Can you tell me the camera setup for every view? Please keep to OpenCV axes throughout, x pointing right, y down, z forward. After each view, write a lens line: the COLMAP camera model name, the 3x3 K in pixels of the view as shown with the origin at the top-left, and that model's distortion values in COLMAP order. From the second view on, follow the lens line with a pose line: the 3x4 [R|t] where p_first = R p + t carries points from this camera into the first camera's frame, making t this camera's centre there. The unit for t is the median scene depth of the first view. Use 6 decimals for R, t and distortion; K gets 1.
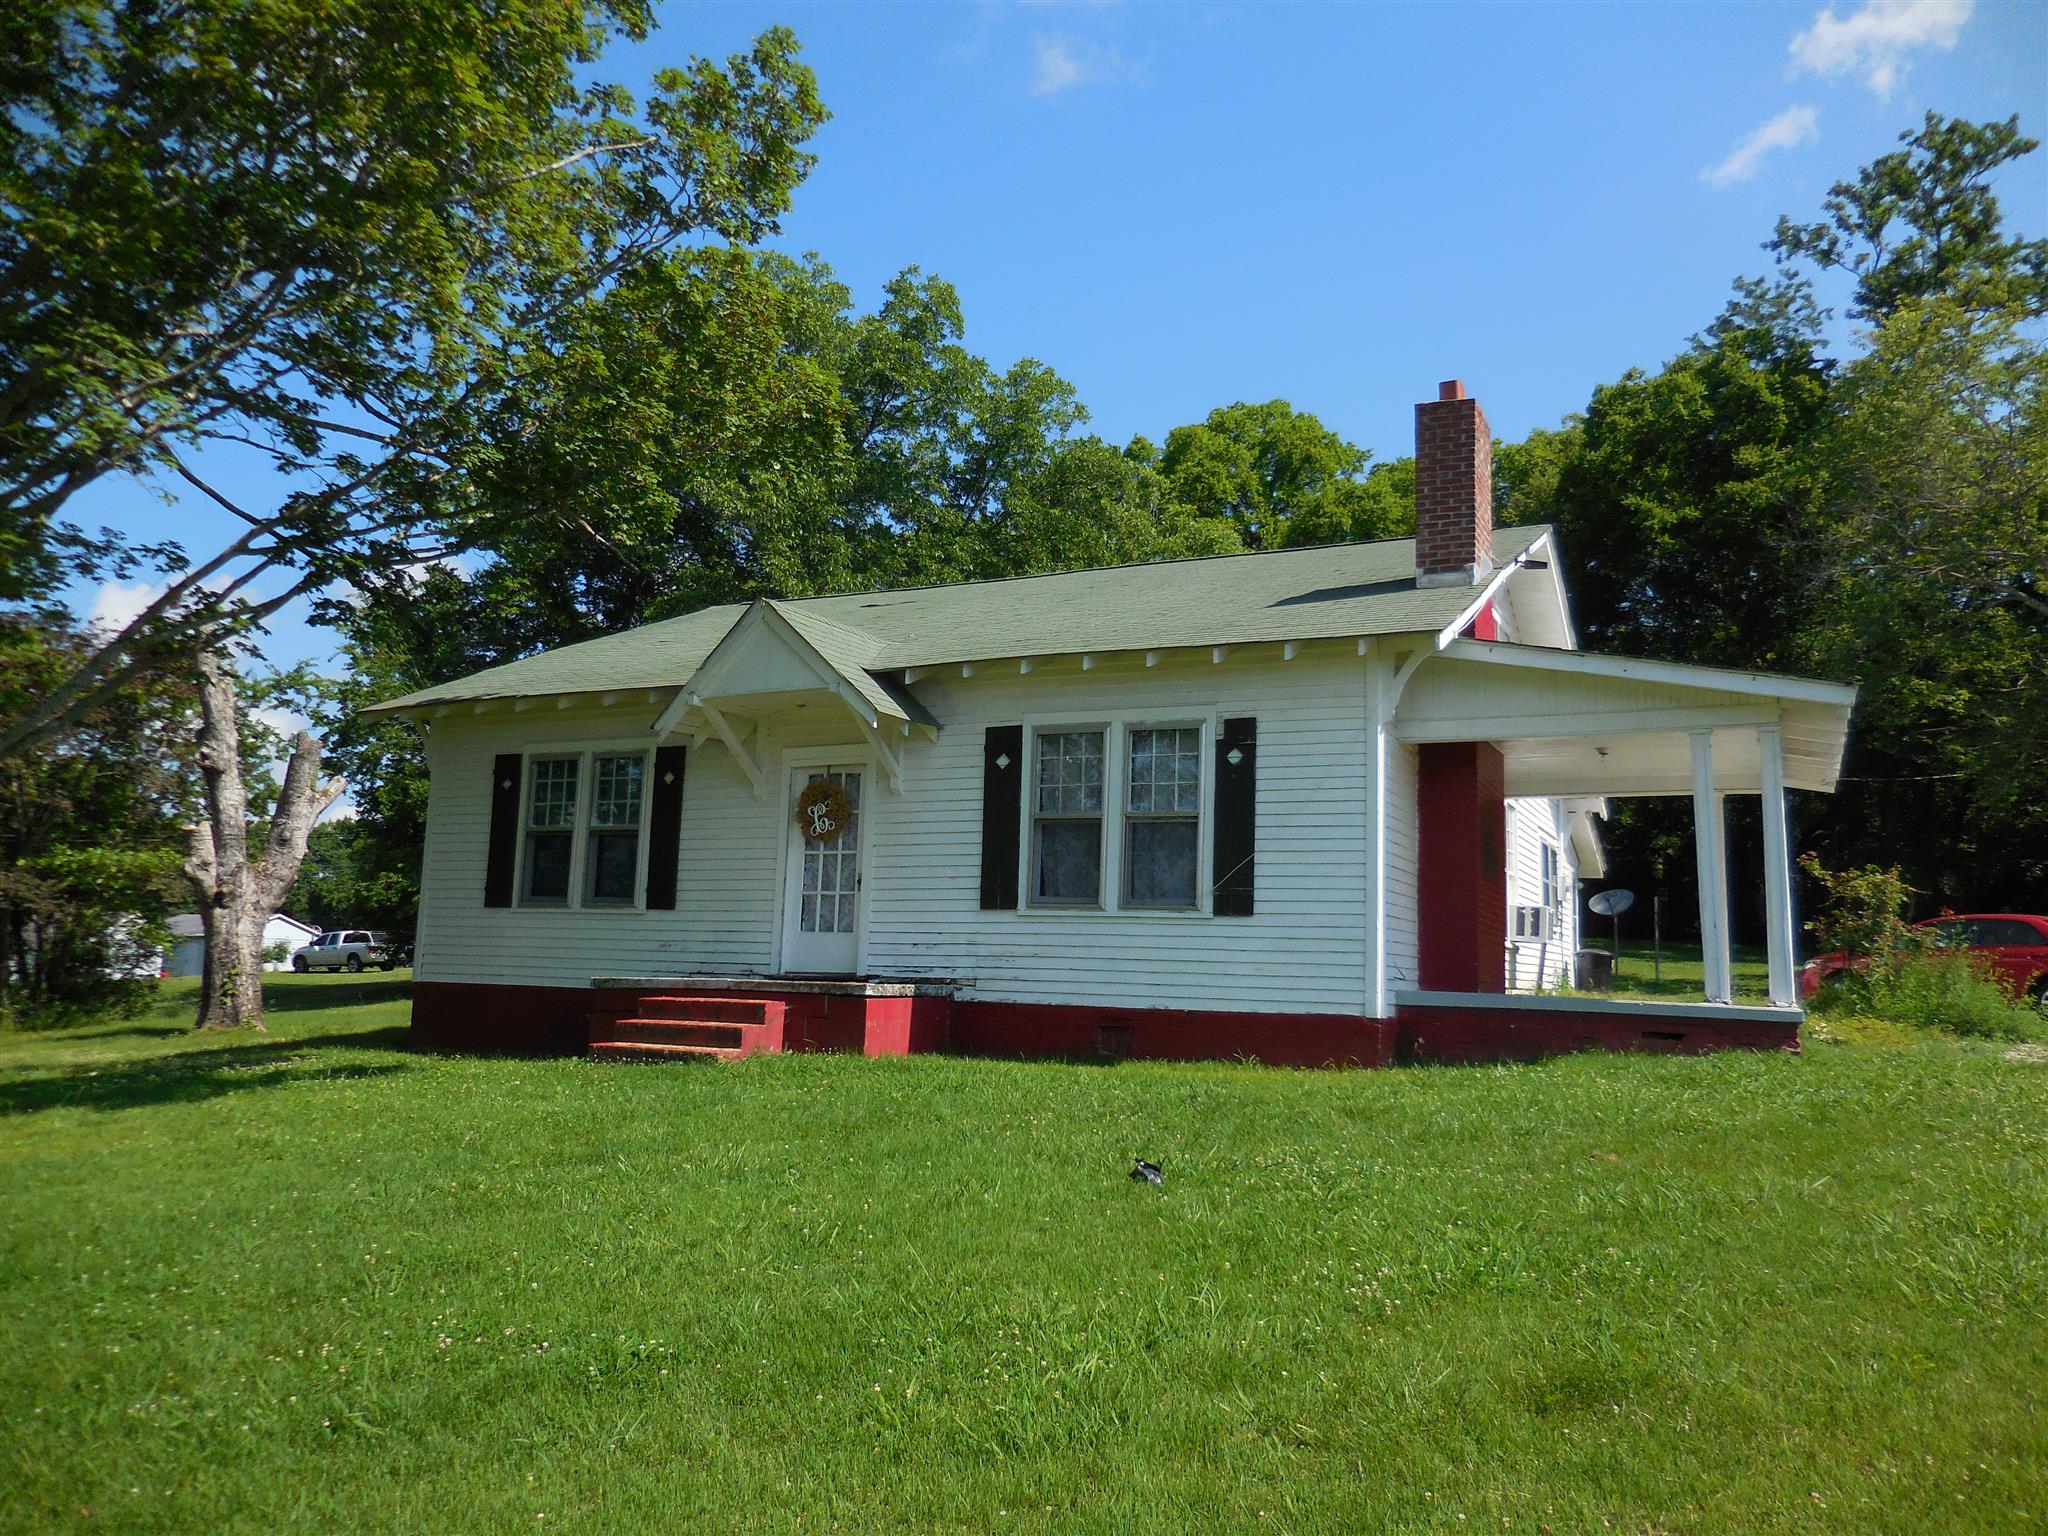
lens RADIAL K [[1519.6, 0, 995.1], [0, 1519.6, 792.4], [0, 0, 1]] dist [-0.025105, 0.006703]
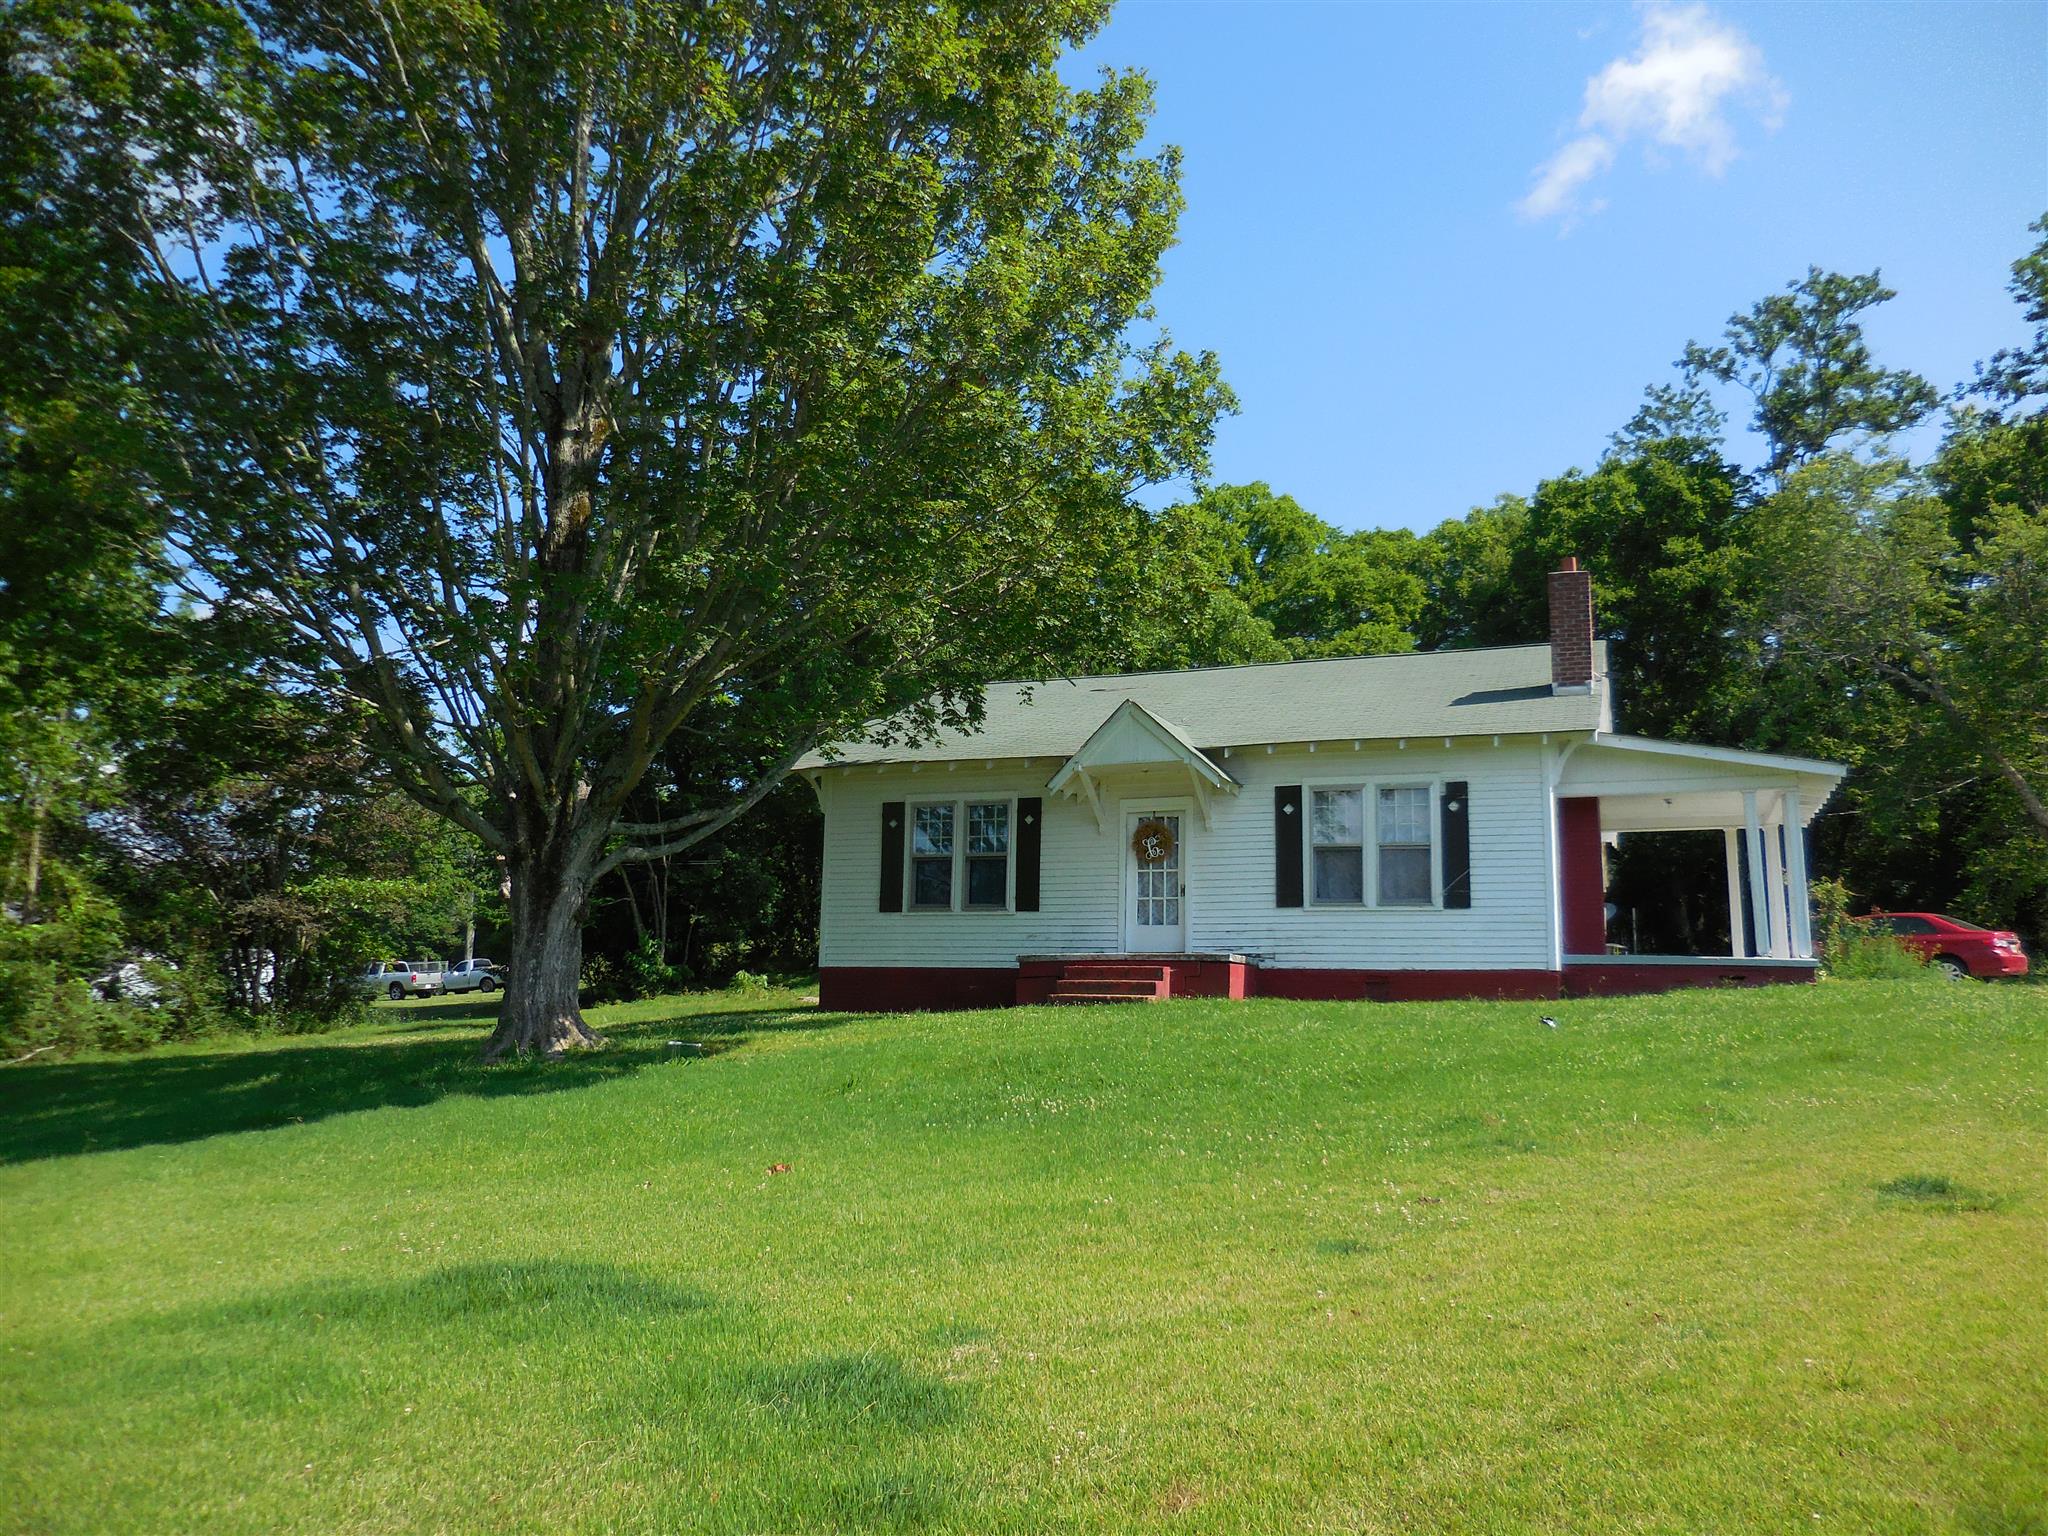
lens RADIAL K [[1523.2, 0, 1016.5], [0, 1523.2, 755.3], [0, 0, 1]] dist [-0.017810, -0.000611]
pose [[0.996591, 0.002454, 0.082465, -0.181293], [0.001478, 0.998866, -0.047592, -0.000993], [-0.082488, 0.047551, 0.995457, -0.225433]]
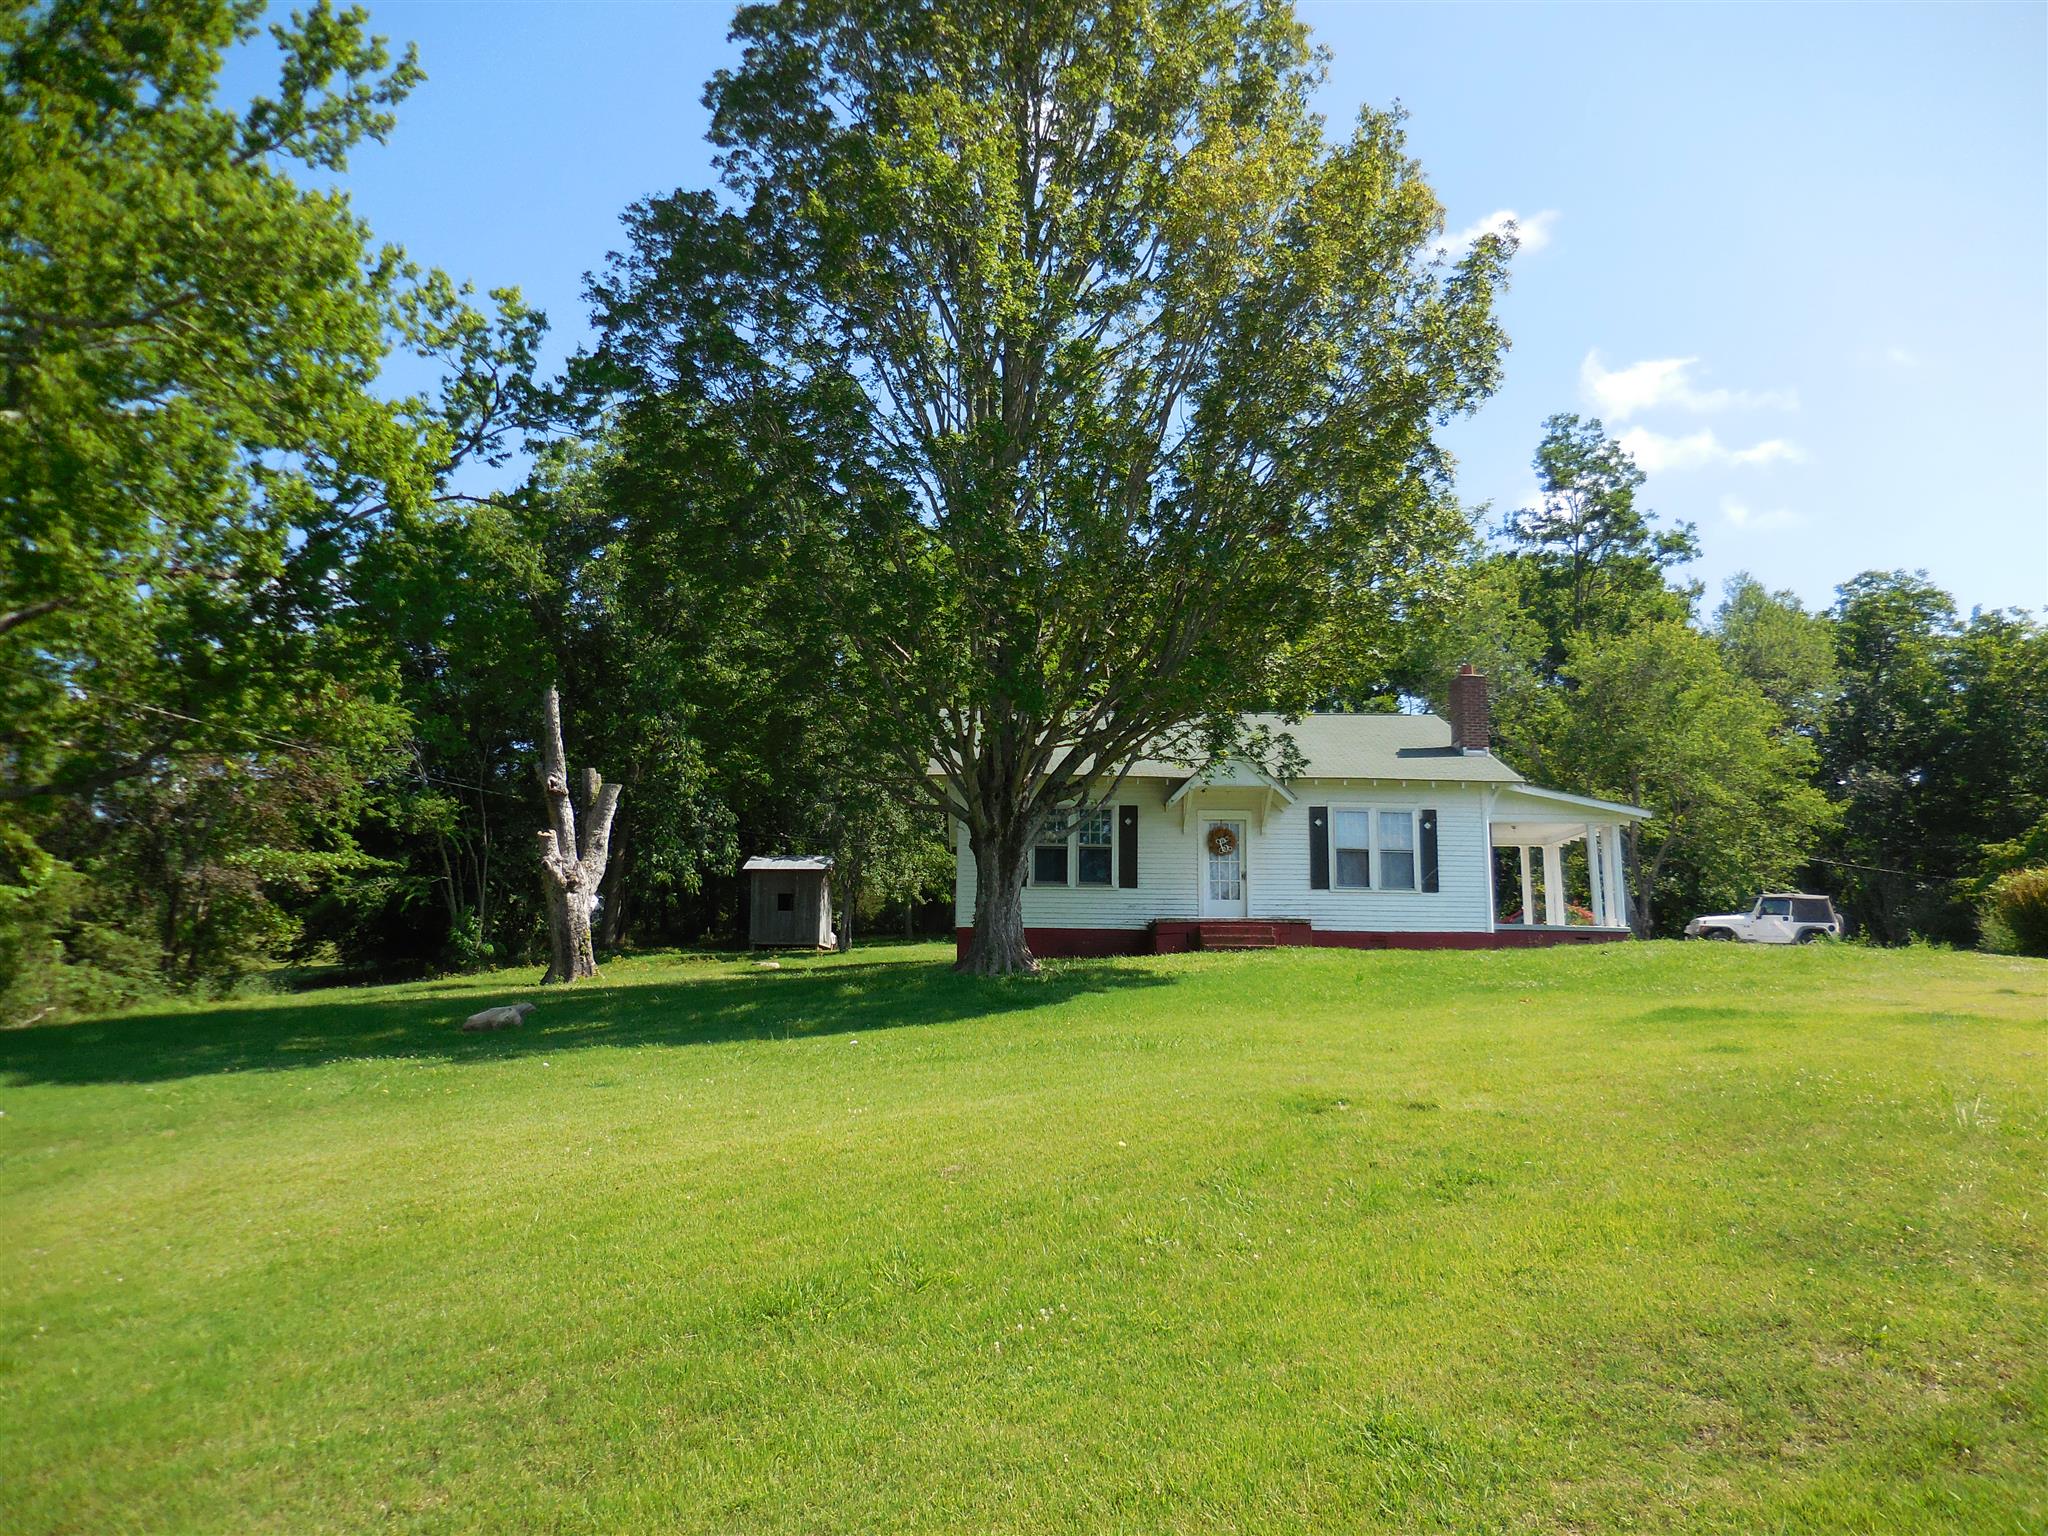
lens RADIAL K [[1526.8, 0, 1024.0], [0, 1526.8, 768.0], [0, 0, 1]] dist [-0.007192, 0.004616]
pose [[0.885750, 0.058834, 0.460420, -0.654275], [-0.039312, 0.997879, -0.051884, 0.015215], [-0.462496, 0.027856, 0.886184, -0.360324]]
